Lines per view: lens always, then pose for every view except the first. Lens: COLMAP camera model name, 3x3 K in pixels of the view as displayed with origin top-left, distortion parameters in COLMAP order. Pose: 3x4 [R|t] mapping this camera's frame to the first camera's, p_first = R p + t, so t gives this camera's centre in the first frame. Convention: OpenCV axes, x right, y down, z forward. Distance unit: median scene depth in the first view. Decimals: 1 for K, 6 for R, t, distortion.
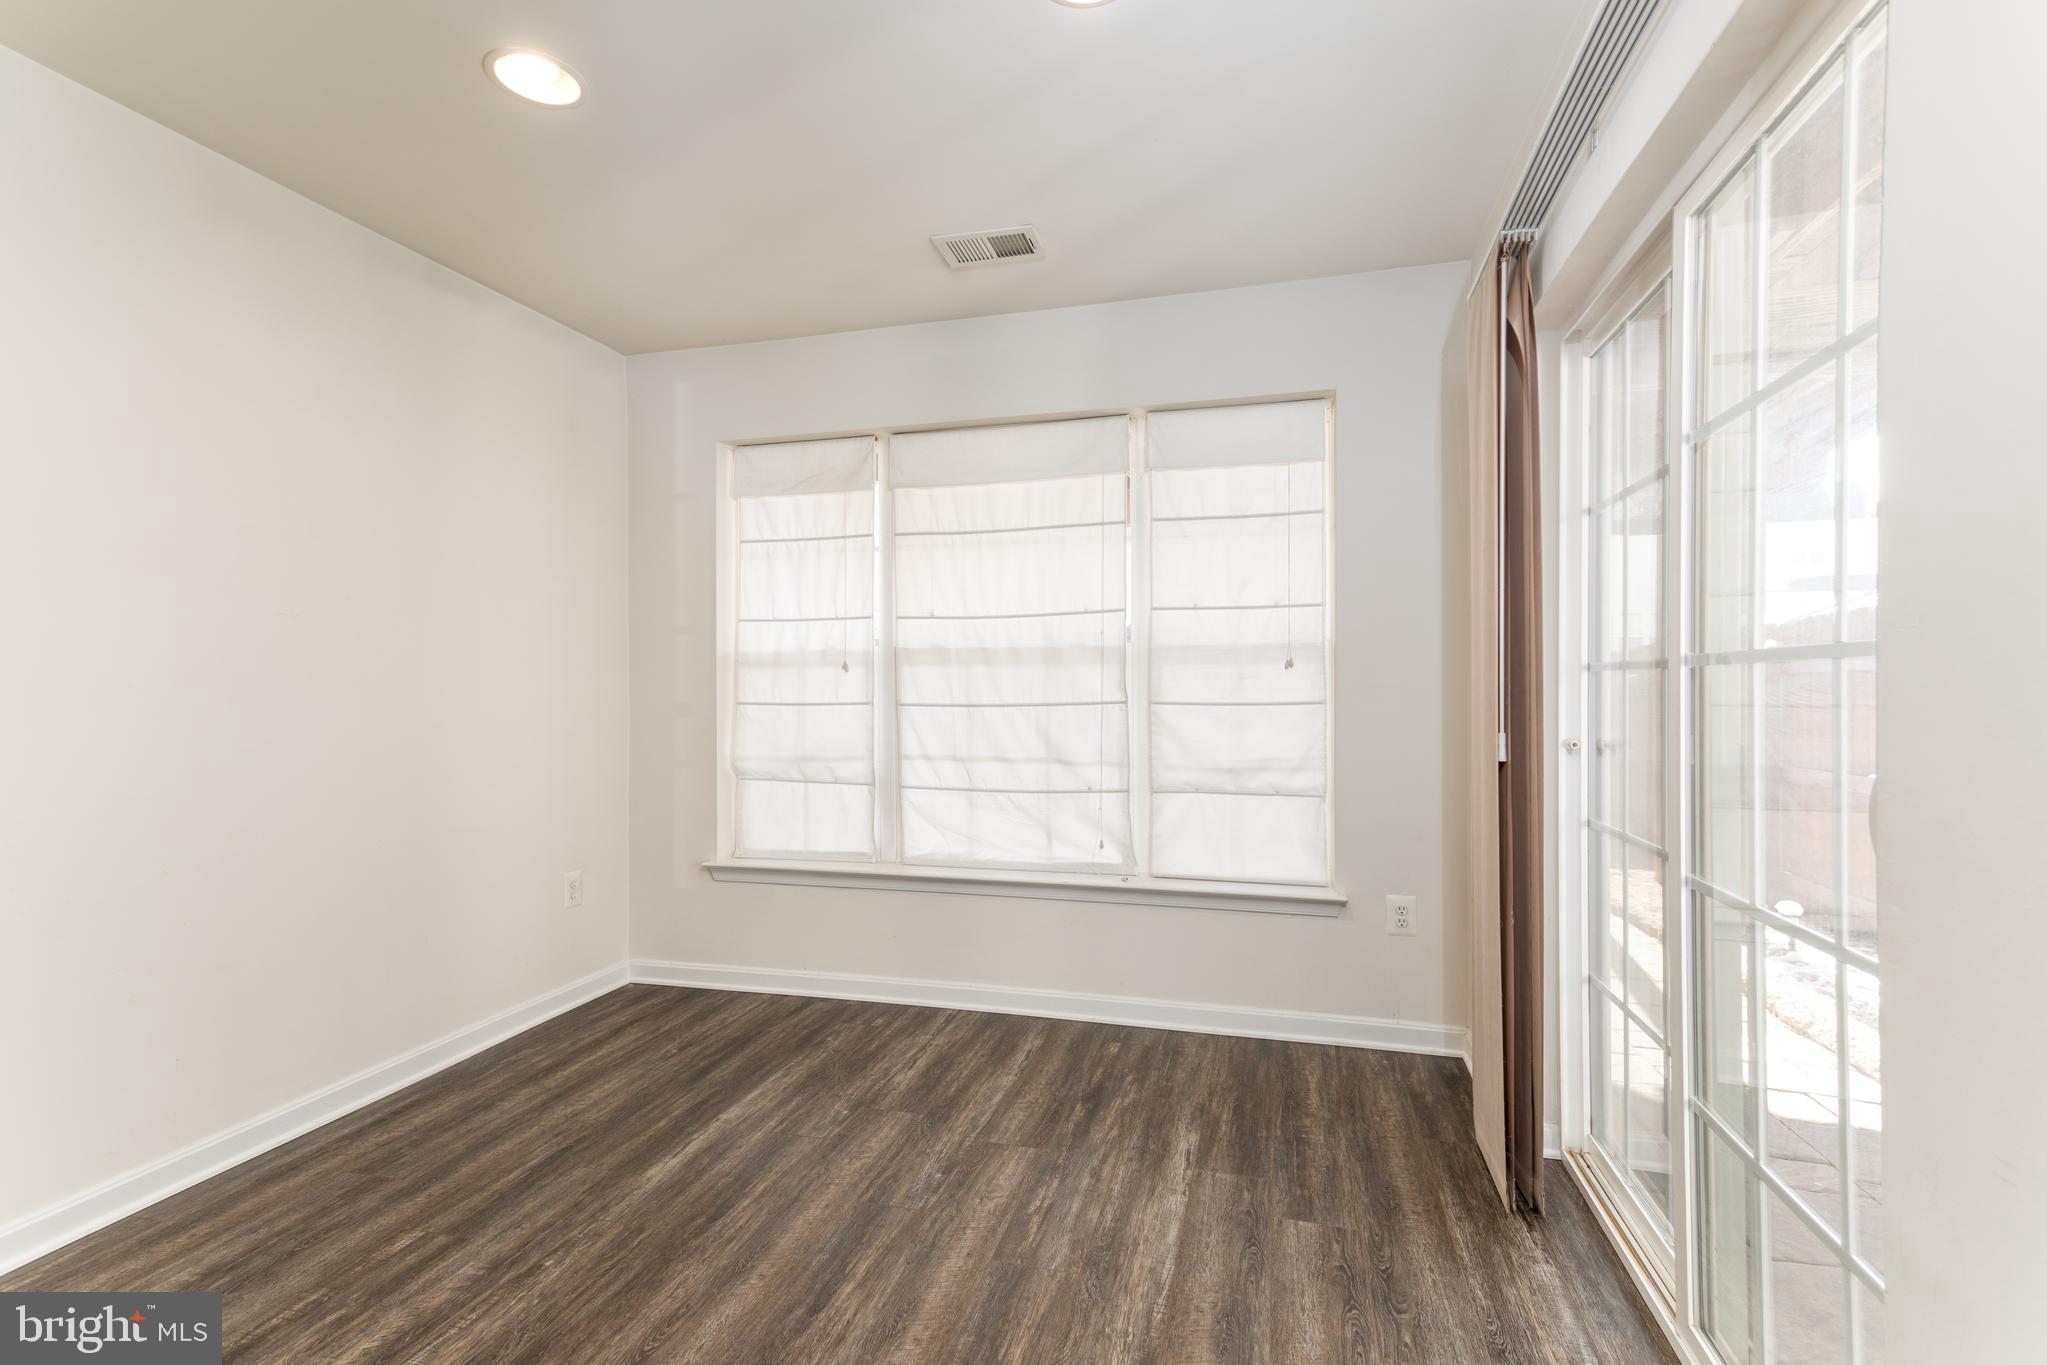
lens RADIAL K [[955.5, 0, 1023.5], [0, 955.5, 682.5], [0, 0, 1]] dist [0.023853, 0.000549]
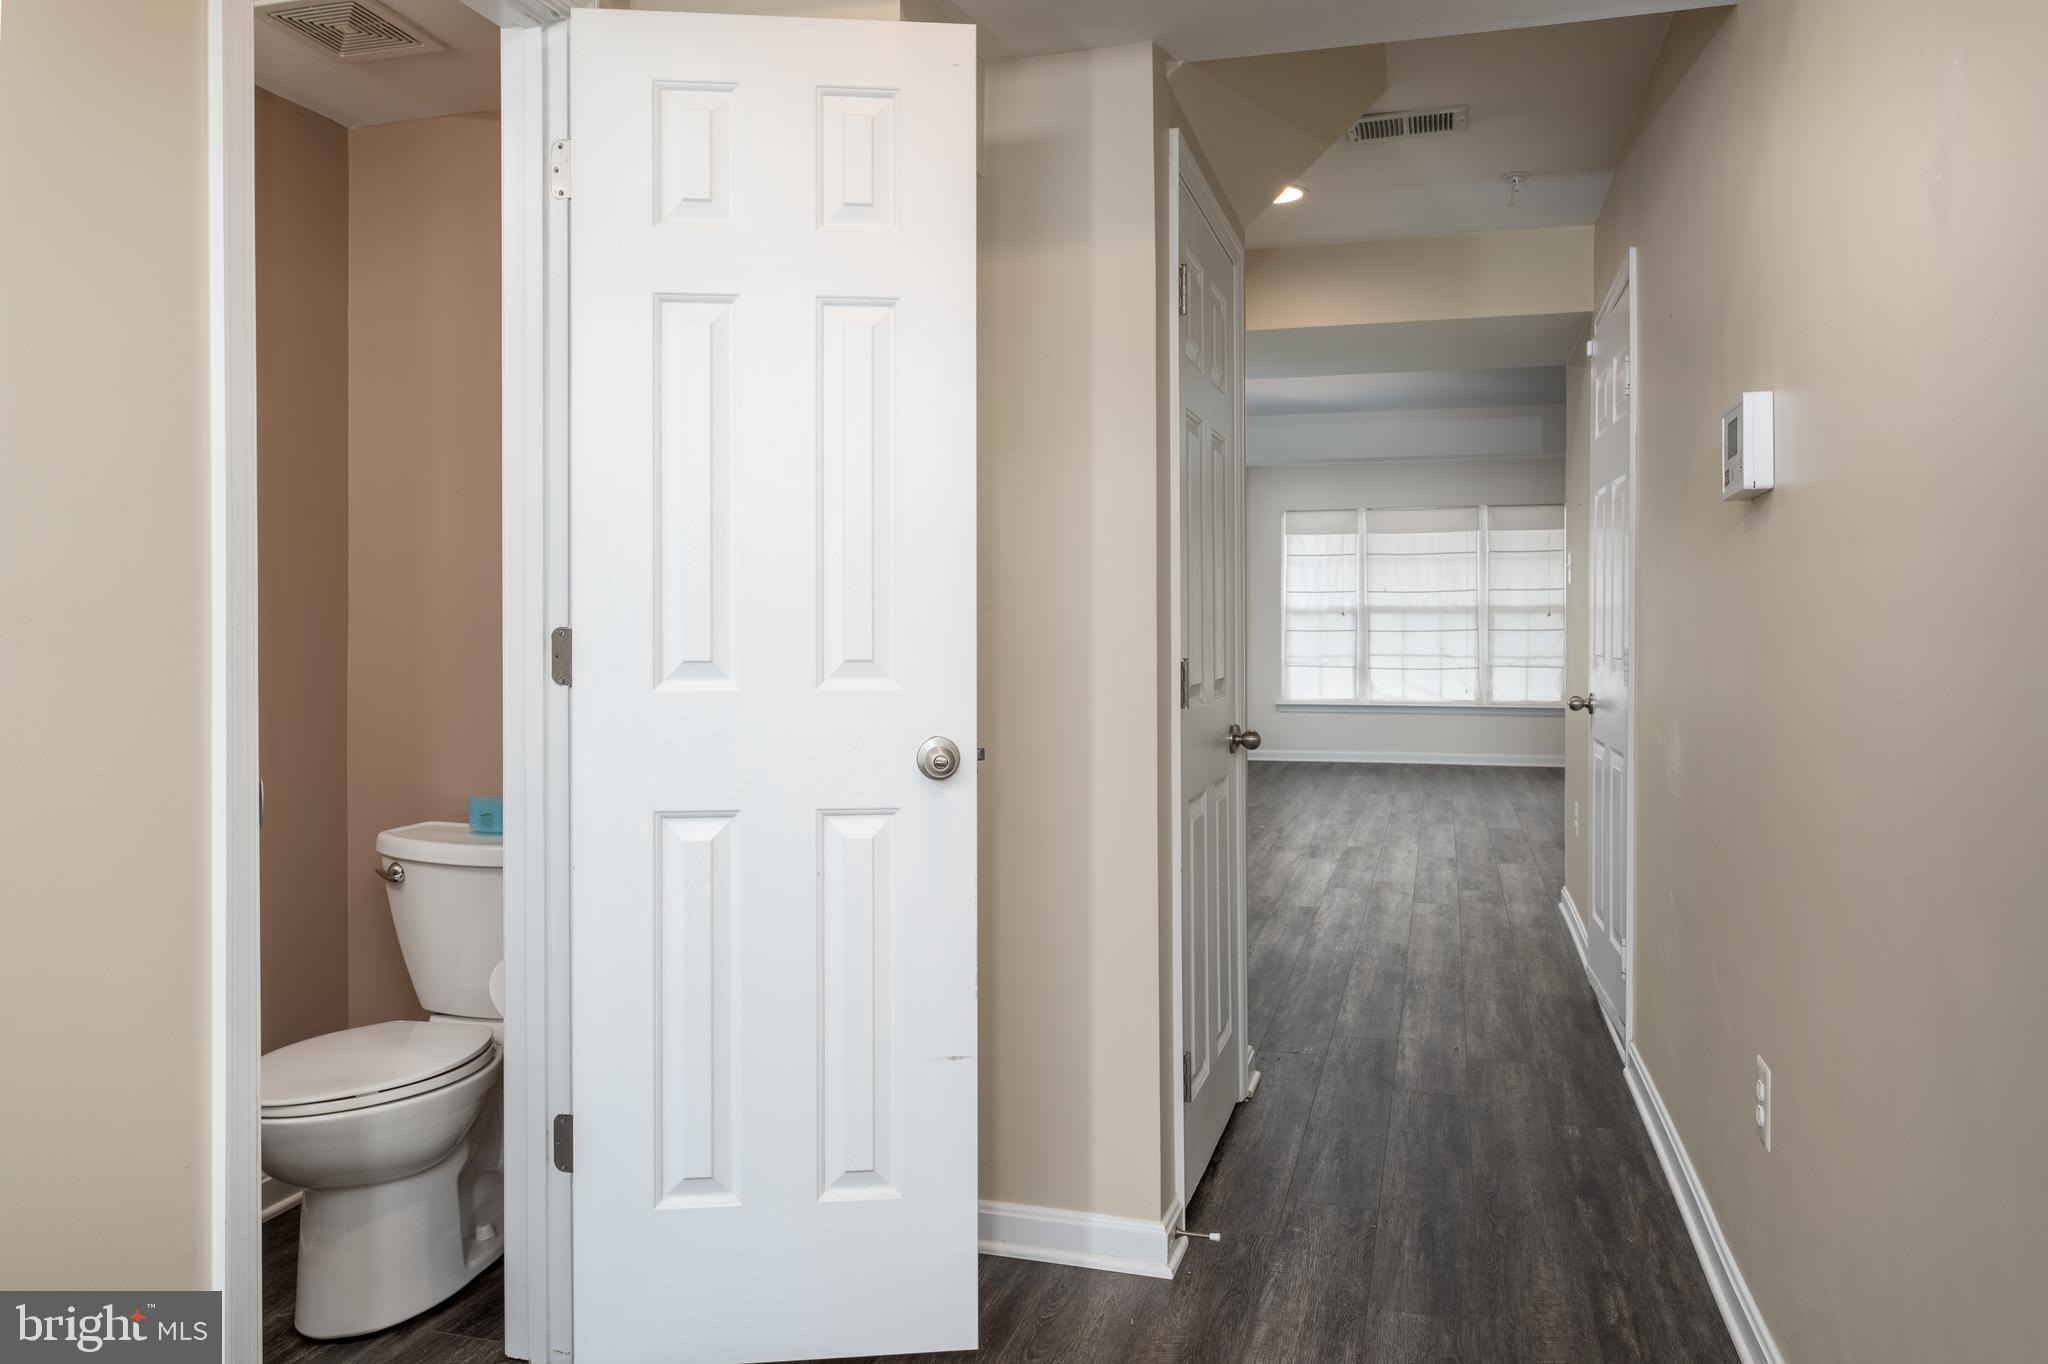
lens RADIAL K [[1560.3, 0, 1032.7], [0, 1560.3, 634.0], [0, 0, 1]] dist [0.044875, 0.000523]
pose [[0.999971, 0.005171, 0.005519, -1.014455], [-0.005170, 0.999987, -0.000246, 0.037612], [-0.005521, 0.000218, 0.999985, -2.855550]]
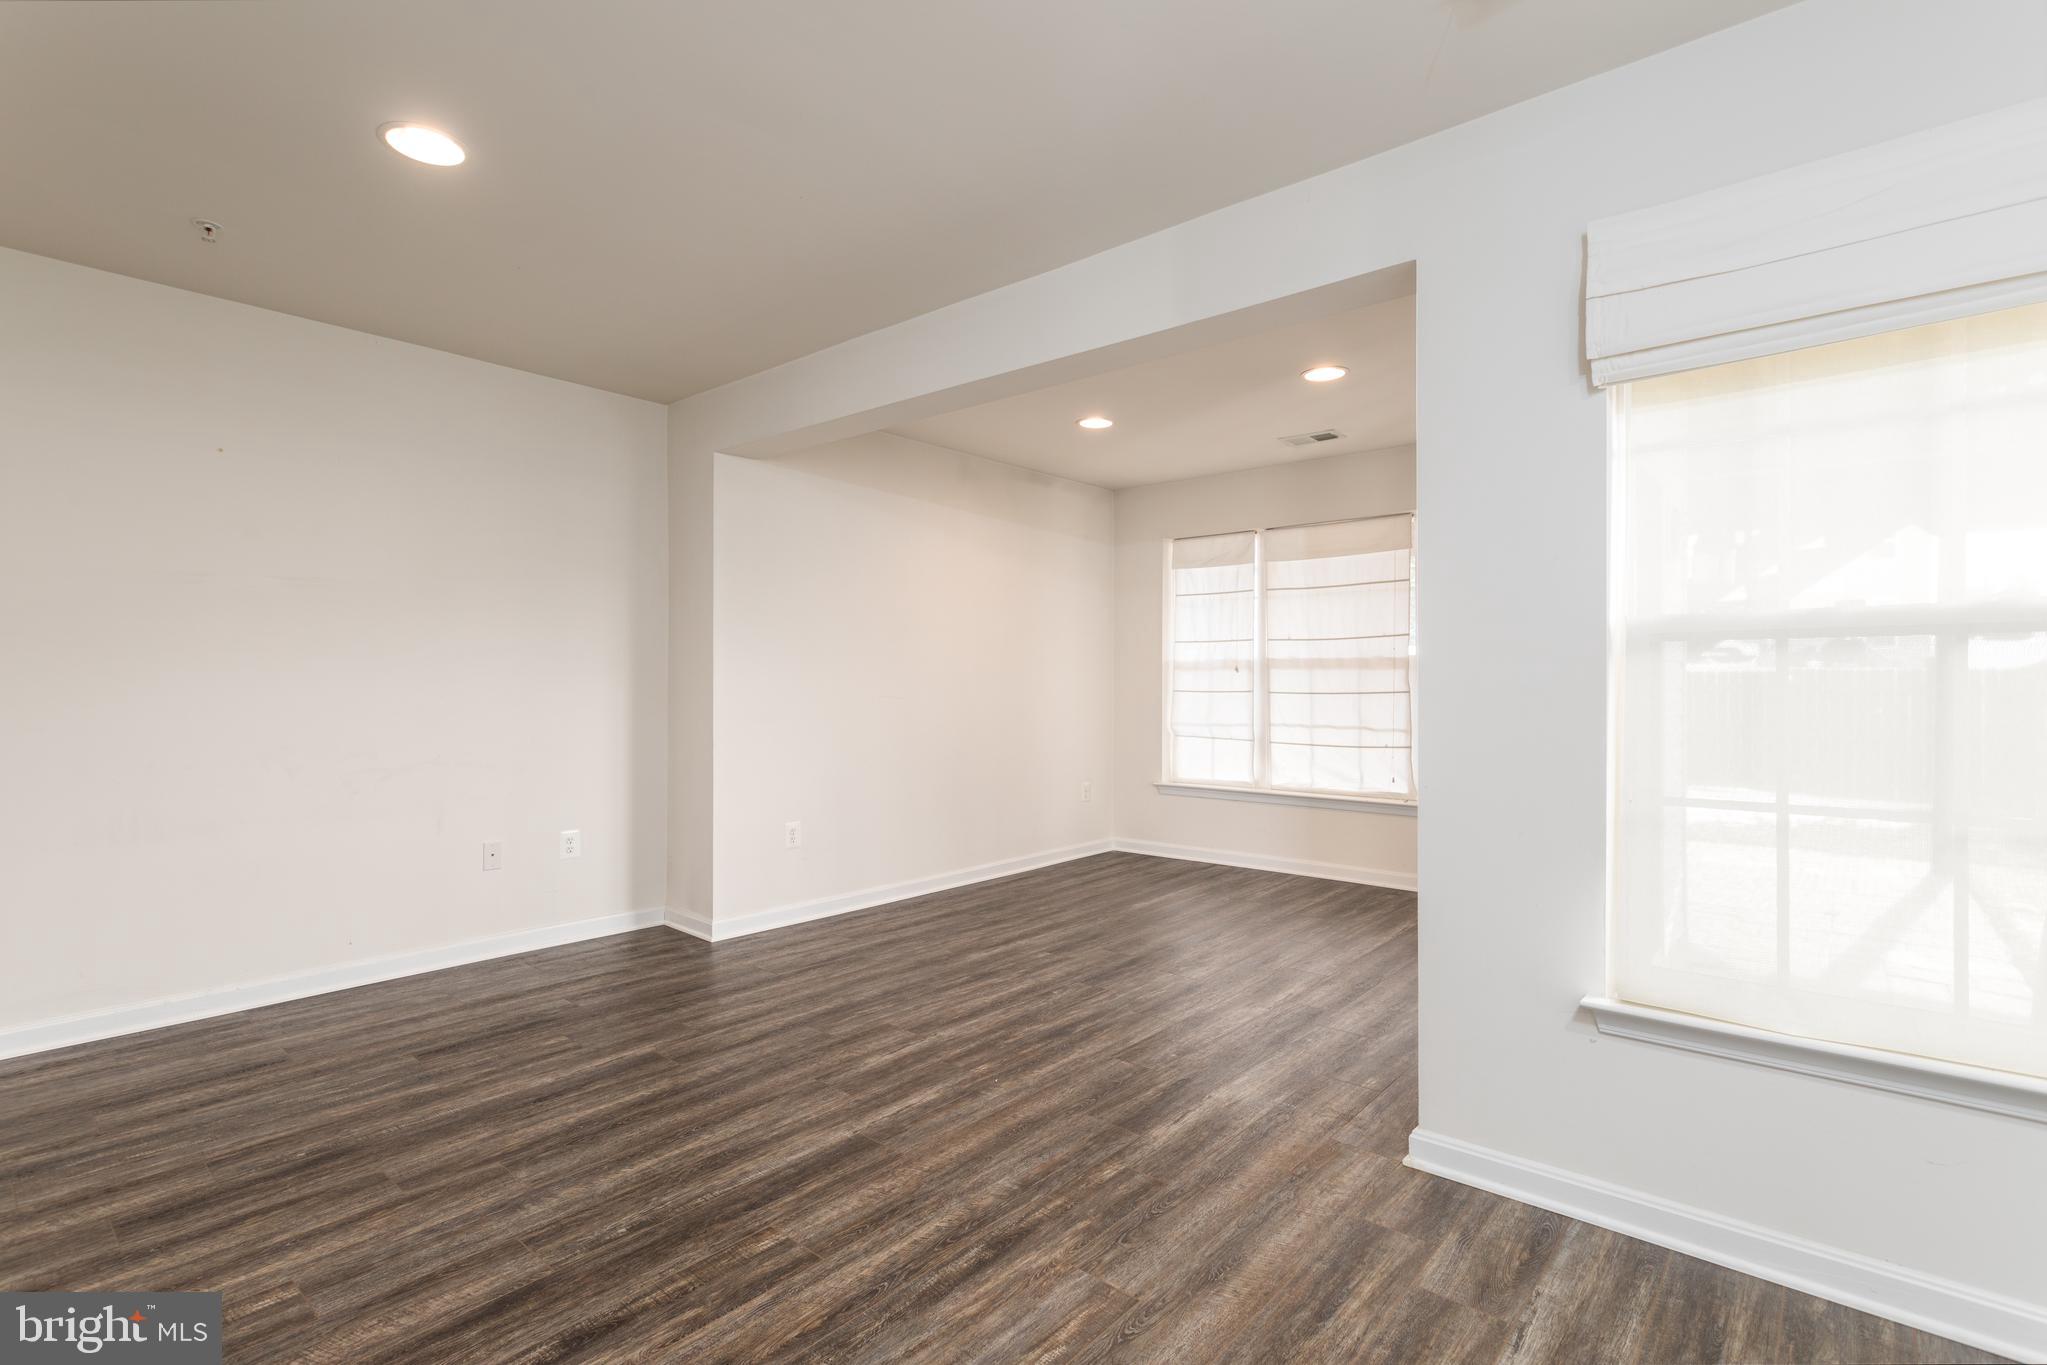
lens RADIAL K [[965.1, 0, 1023.5], [0, 965.1, 682.5], [0, 0, 1]] dist [-0.000810, 0.000161]
pose [[0.905701, 0.007840, -0.423846, 0.209894], [-0.005617, 0.999963, 0.006495, -0.003258], [0.423881, -0.003502, 0.905711, -0.750776]]
